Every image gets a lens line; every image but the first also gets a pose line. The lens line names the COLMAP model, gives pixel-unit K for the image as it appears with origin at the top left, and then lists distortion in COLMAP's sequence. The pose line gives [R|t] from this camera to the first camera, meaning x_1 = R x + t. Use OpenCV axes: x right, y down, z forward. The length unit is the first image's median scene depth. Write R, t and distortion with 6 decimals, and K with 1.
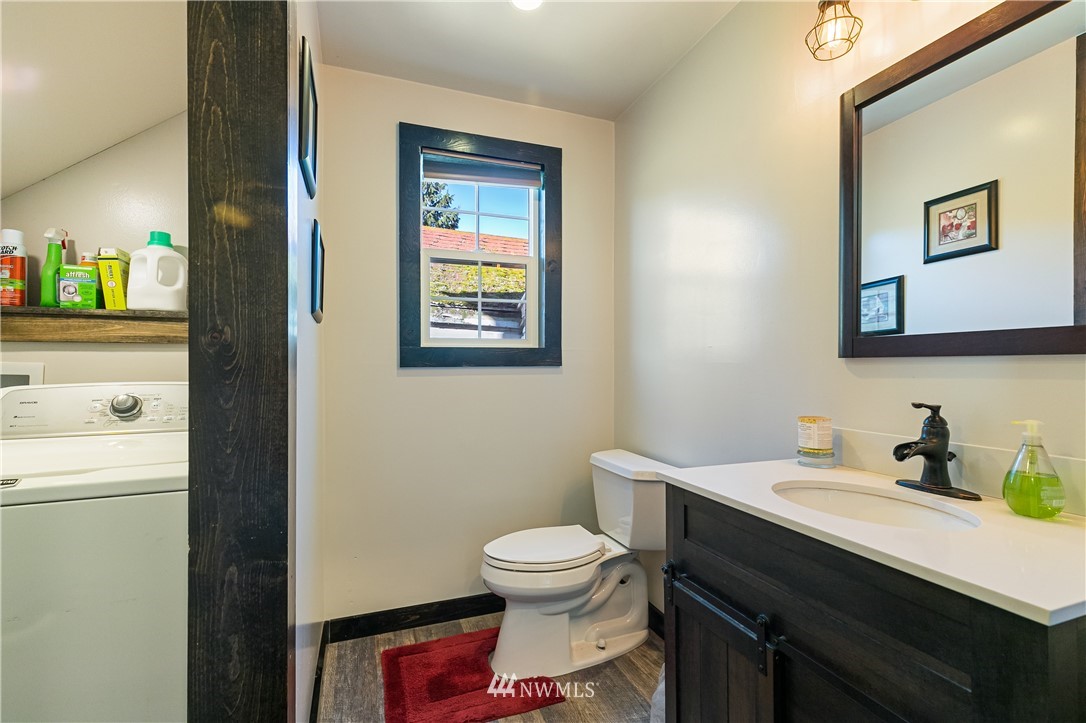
lens RADIAL K [[481.5, 0, 544.9], [0, 481.5, 357.5], [0, 0, 1]] dist [-0.001286, -0.000344]
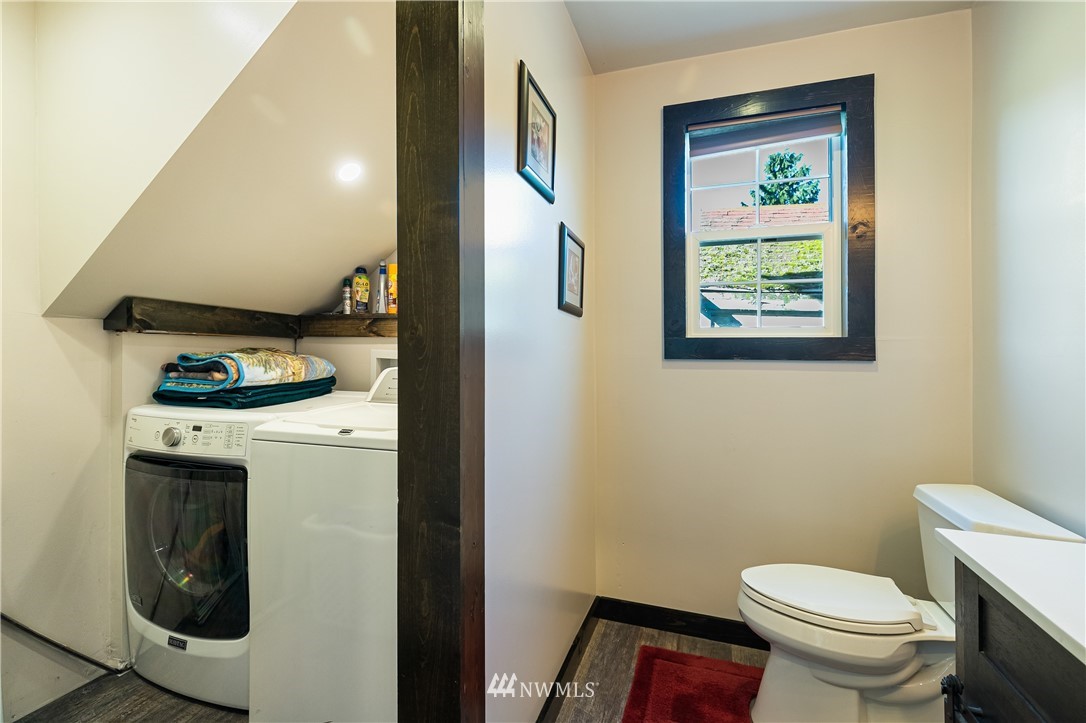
lens RADIAL K [[485.5, 0, 543.7], [0, 485.5, 345.2], [0, 0, 1]] dist [-0.001832, -0.000517]
pose [[0.770384, 0.000458, -0.637580, 0.143048], [-0.003620, 0.999987, -0.003656, -0.003009], [0.637570, 0.005125, 0.770375, 0.098560]]
